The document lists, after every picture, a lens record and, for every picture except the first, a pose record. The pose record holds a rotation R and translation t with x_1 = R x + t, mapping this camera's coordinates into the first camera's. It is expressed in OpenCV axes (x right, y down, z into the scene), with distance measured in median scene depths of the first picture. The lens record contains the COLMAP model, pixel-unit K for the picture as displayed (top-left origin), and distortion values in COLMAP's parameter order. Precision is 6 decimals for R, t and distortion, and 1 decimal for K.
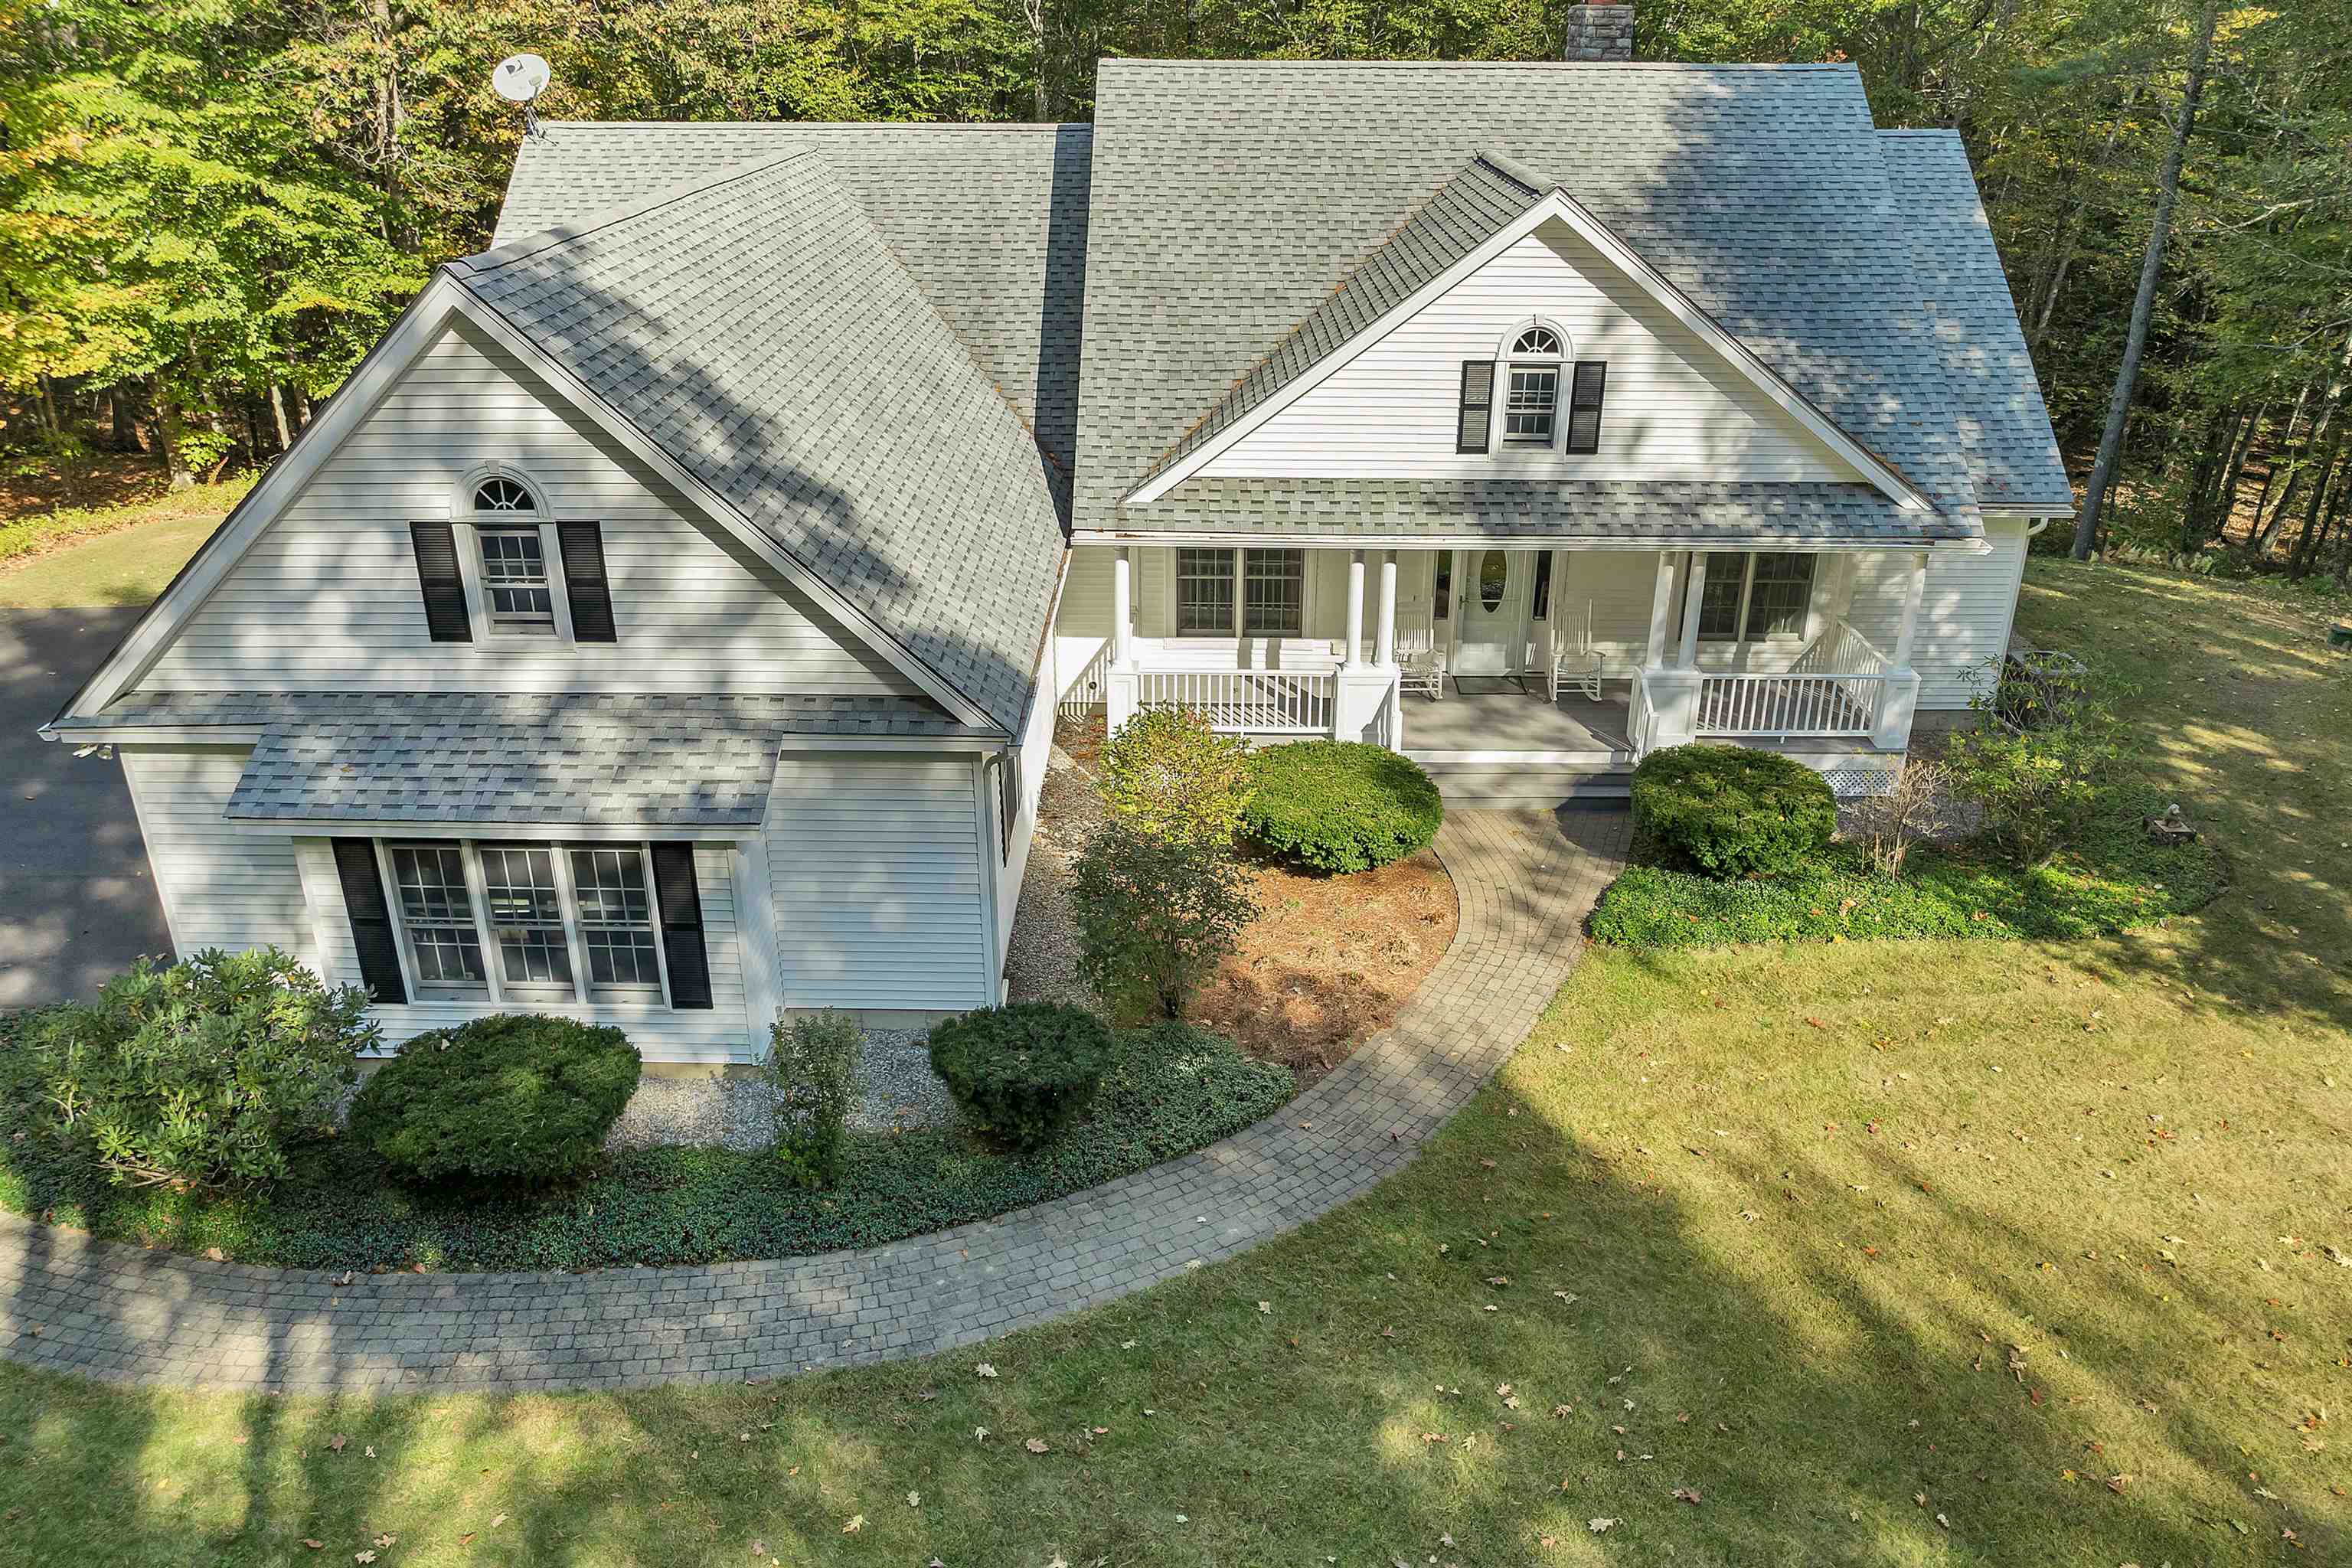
lens RADIAL K [[1703.2, 0, 1176.0], [0, 1703.2, 784.0], [0, 0, 1]] dist [-0.023381, -0.000713]
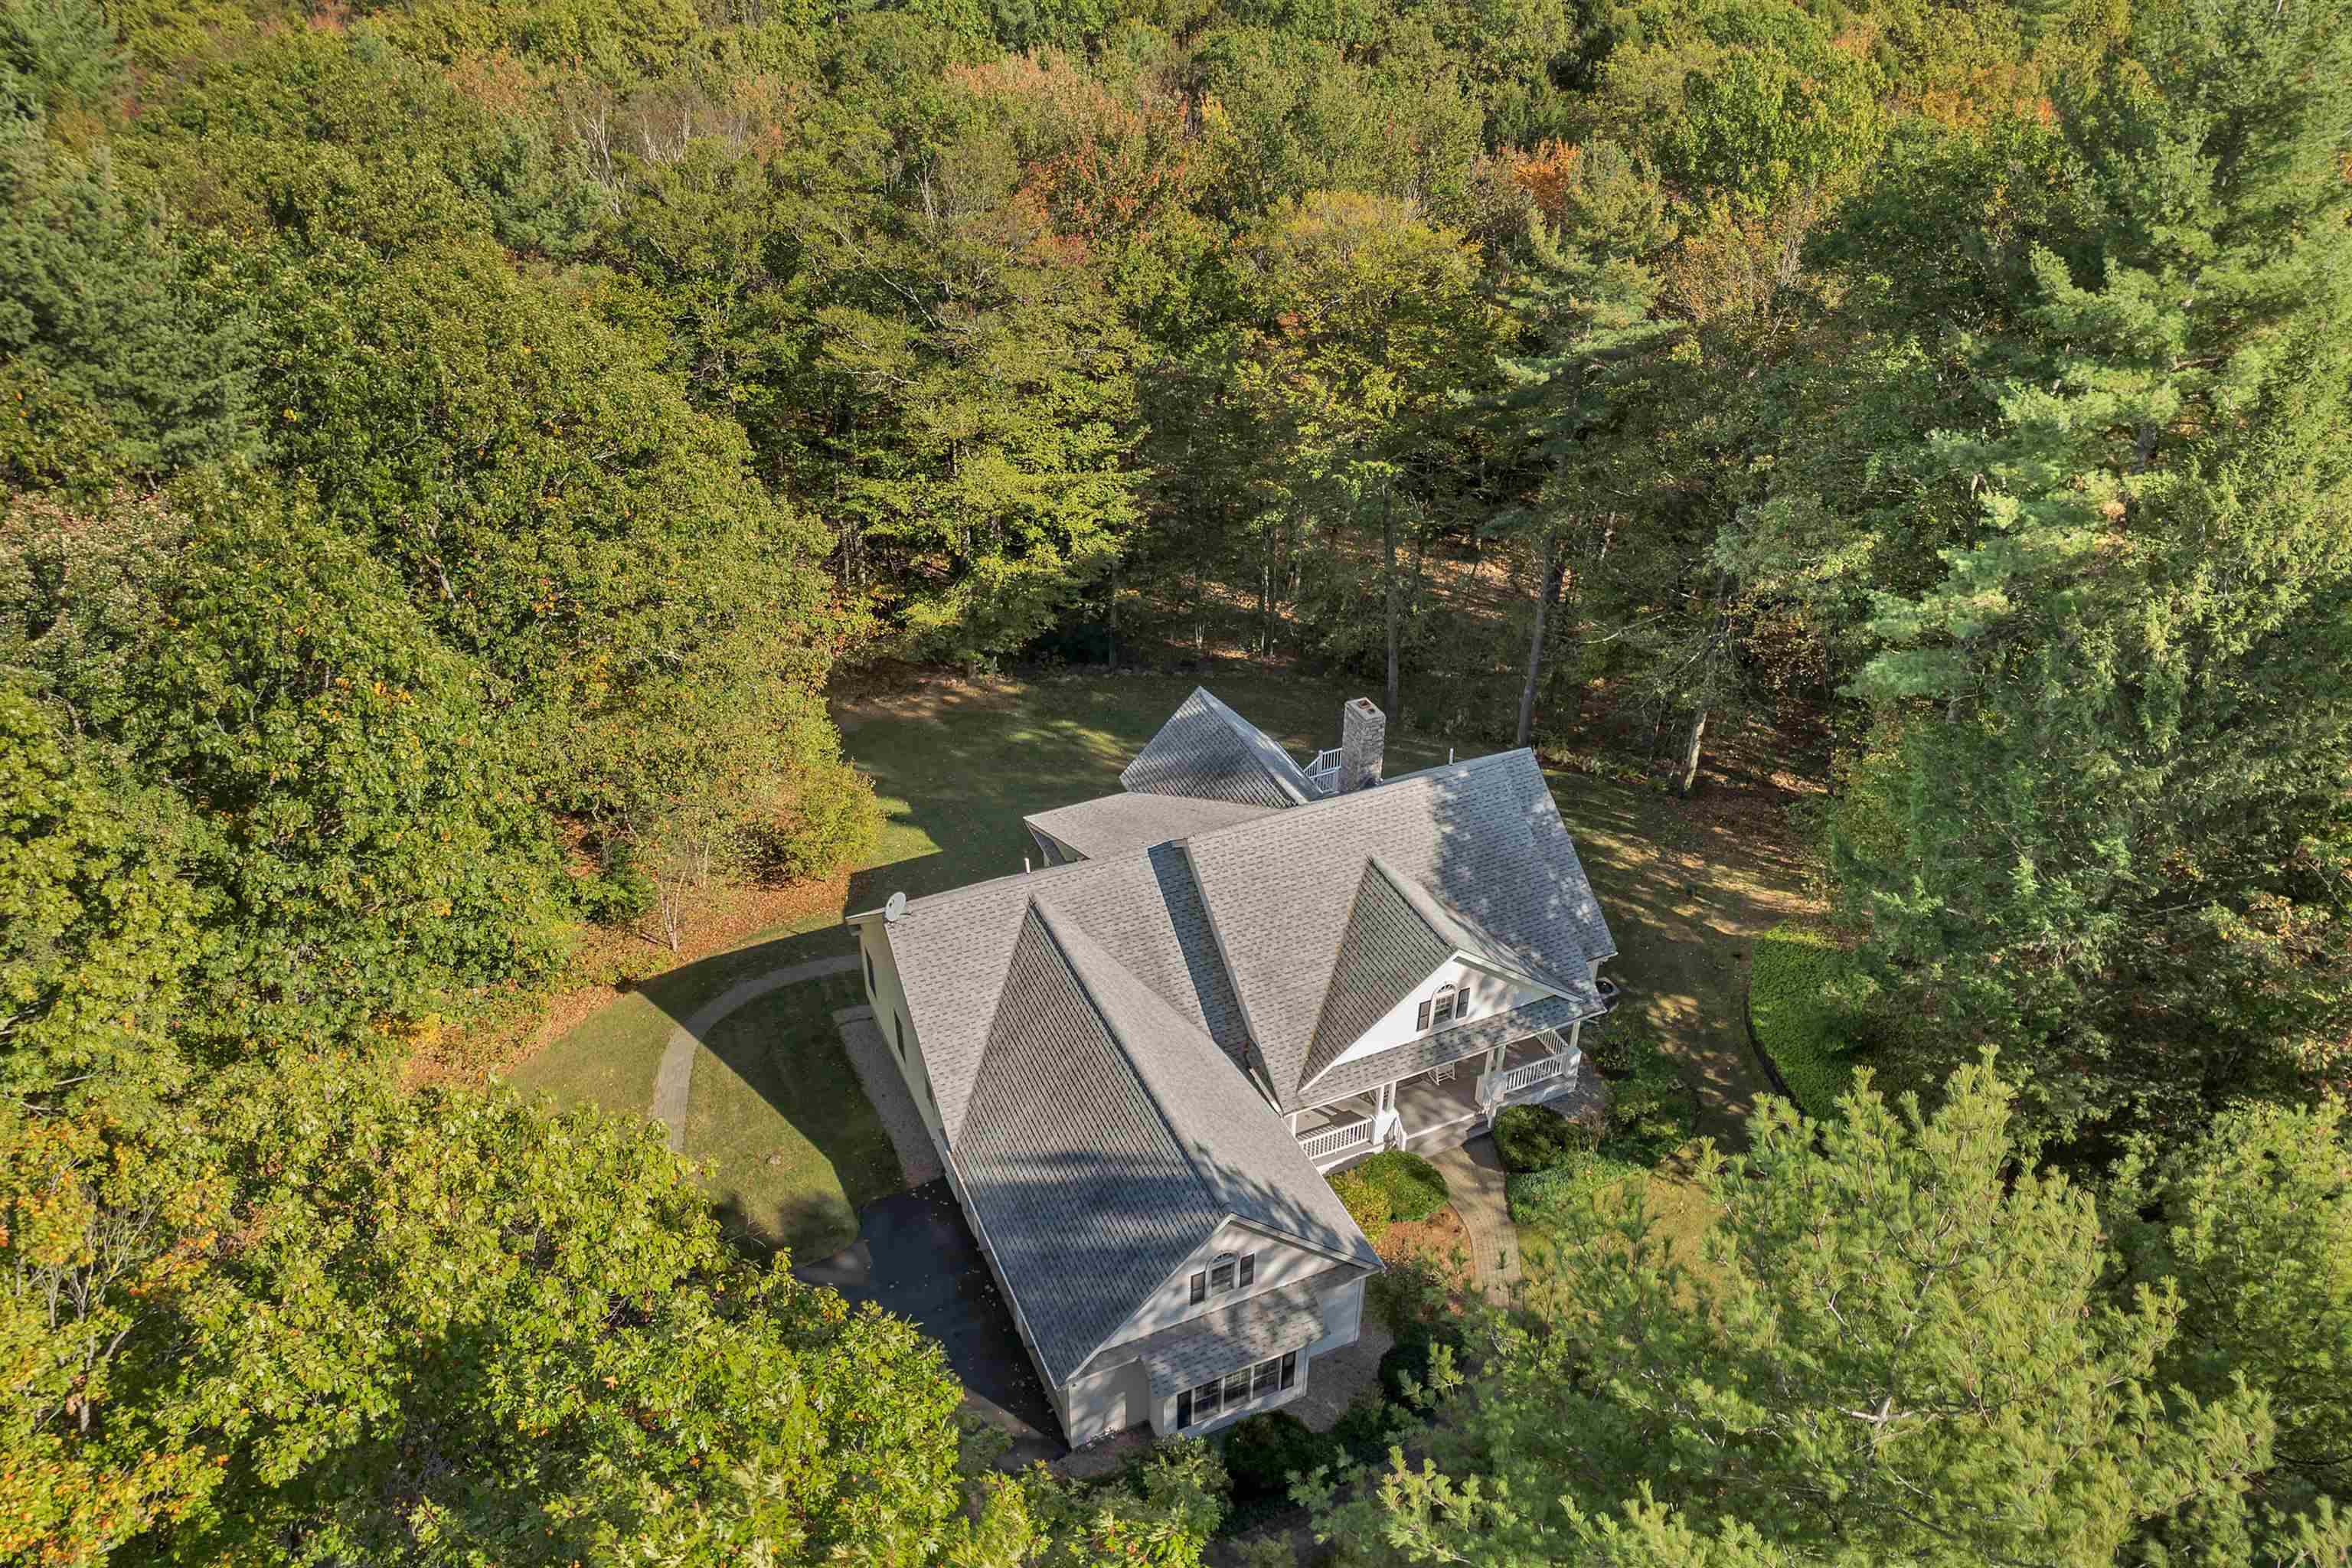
lens RADIAL K [[1703.2, 0, 1176.0], [0, 1703.2, 784.0], [0, 0, 1]] dist [-0.023381, -0.000713]
pose [[0.899025, -0.250187, 0.359390, -1.016279], [0.183813, 0.960519, 0.208846, -1.224741], [-0.397451, -0.121697, 0.909518, -1.117402]]
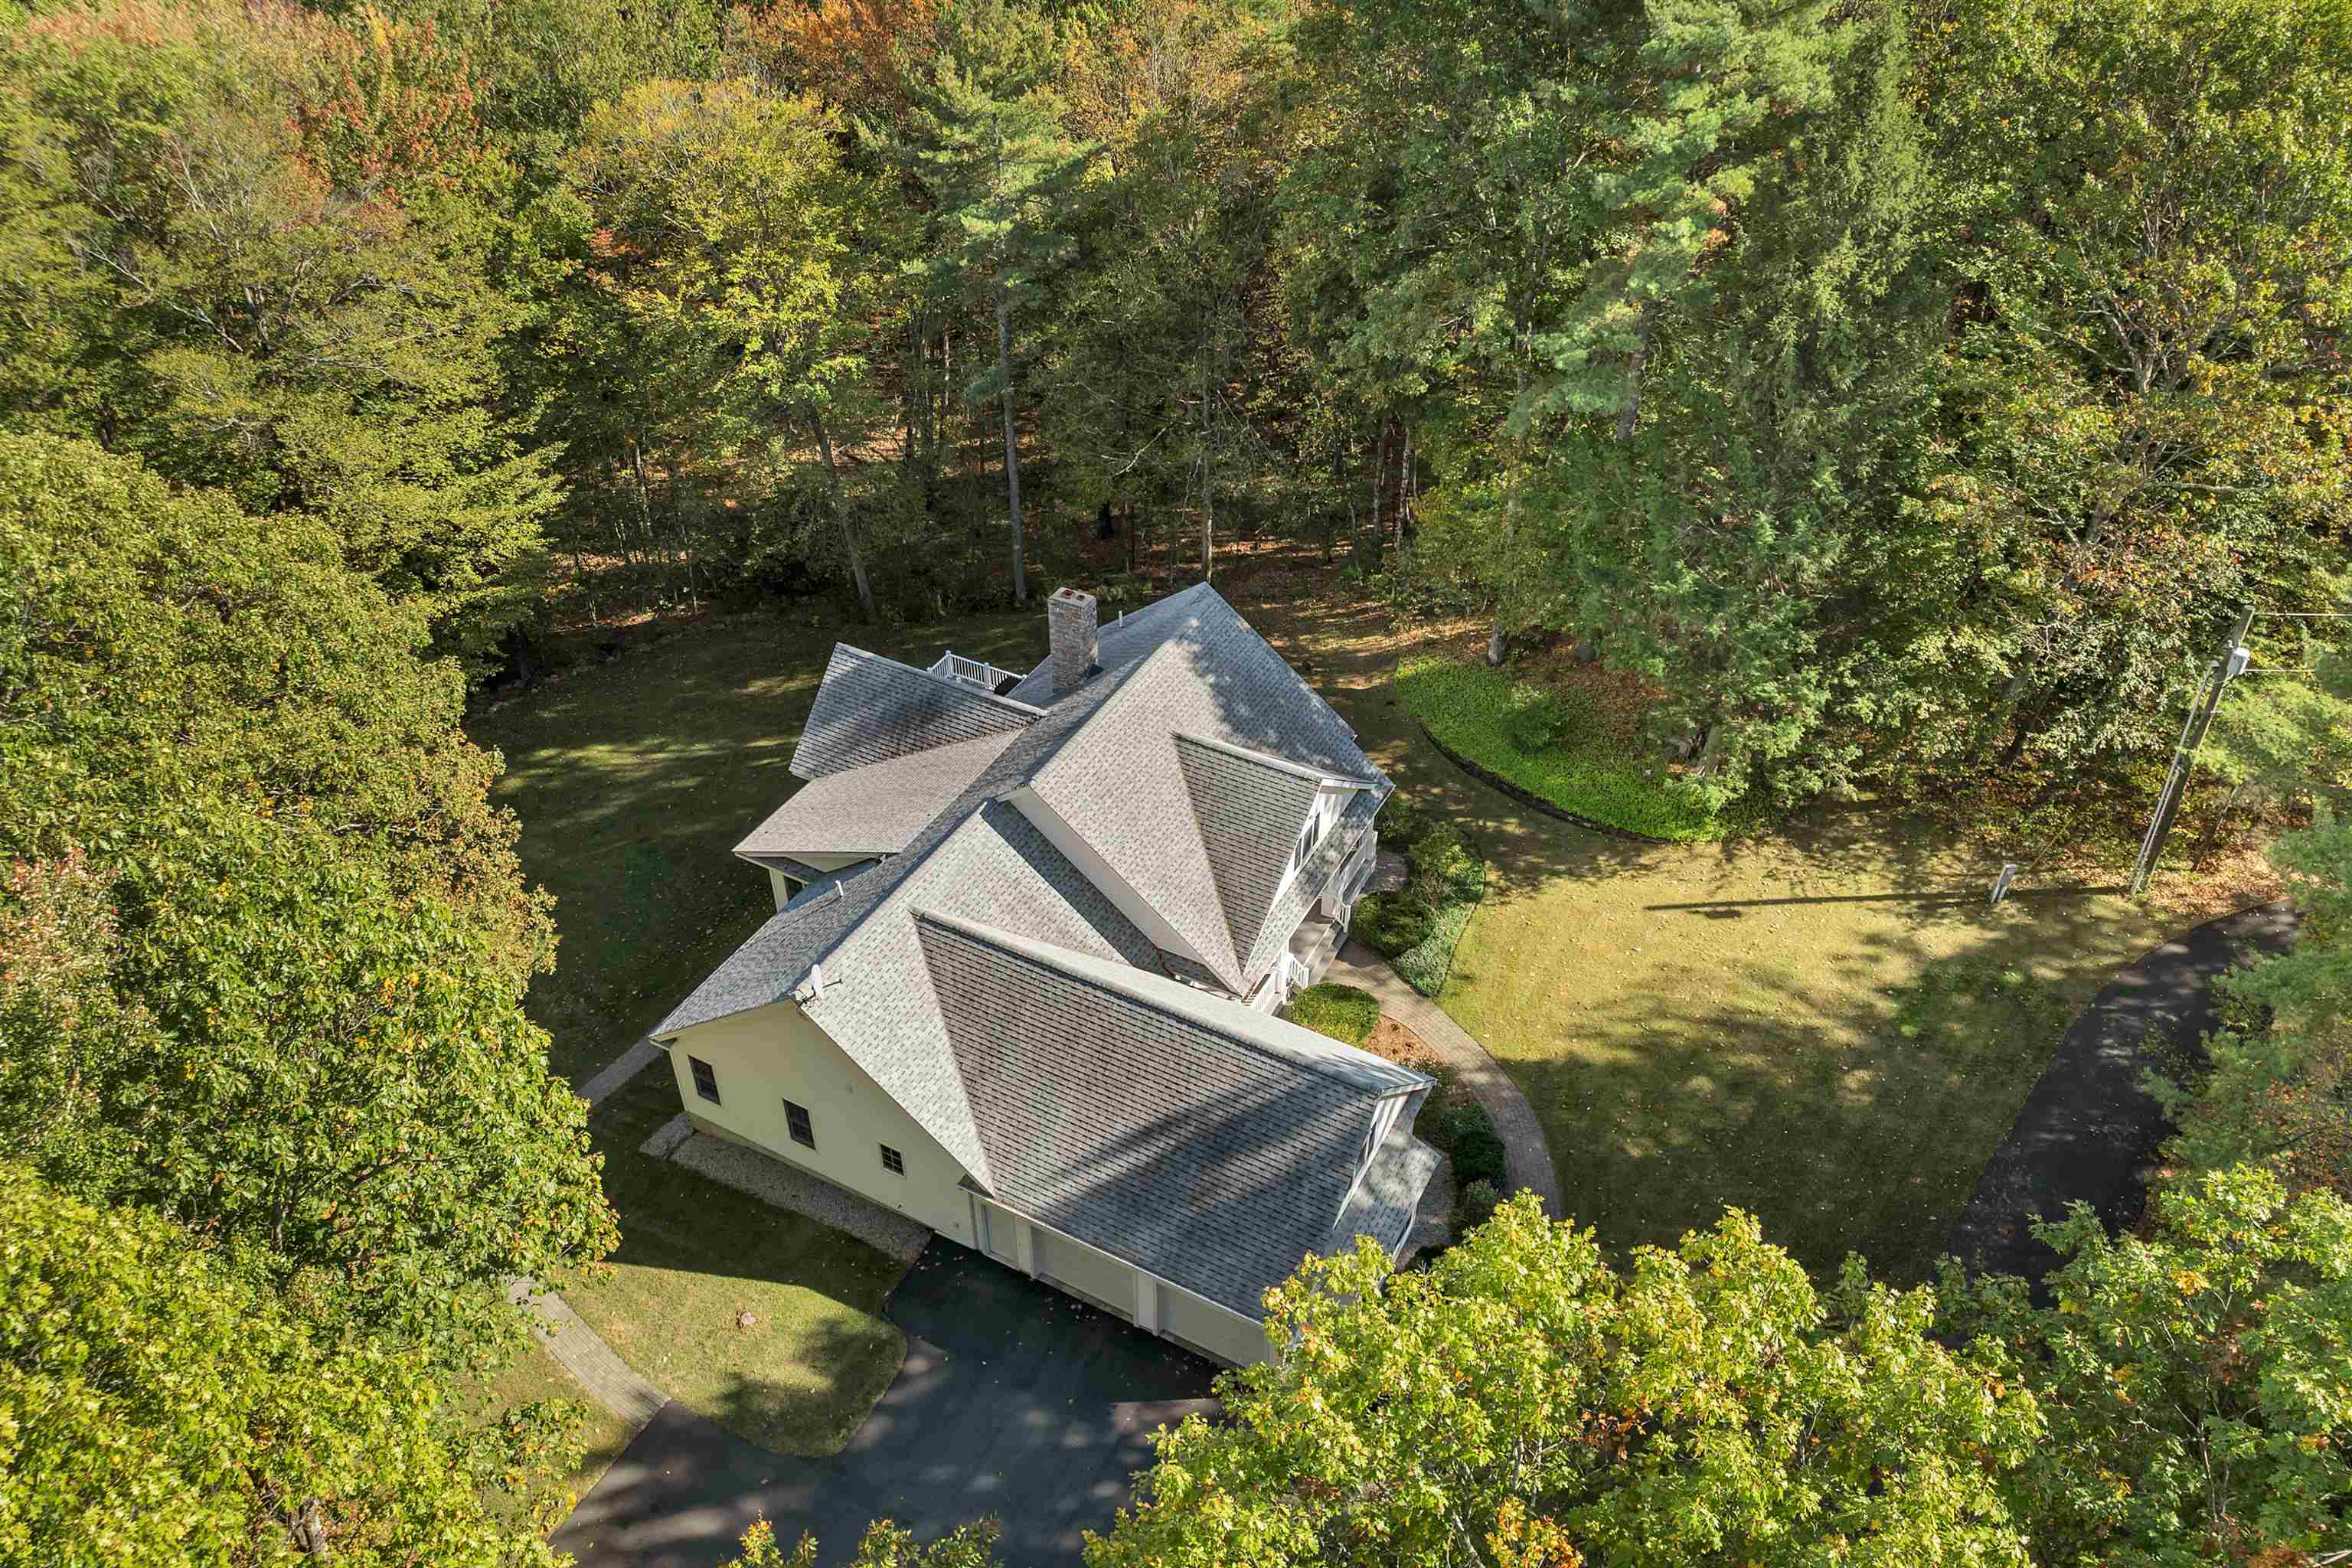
lens RADIAL K [[1703.2, 0, 1176.0], [0, 1703.2, 784.0], [0, 0, 1]] dist [-0.023381, -0.000713]
pose [[0.448698, -0.568063, 0.689909, -1.701313], [0.369697, 0.820817, 0.435411, -1.597694], [-0.813631, 0.059689, 0.578310, -0.323068]]
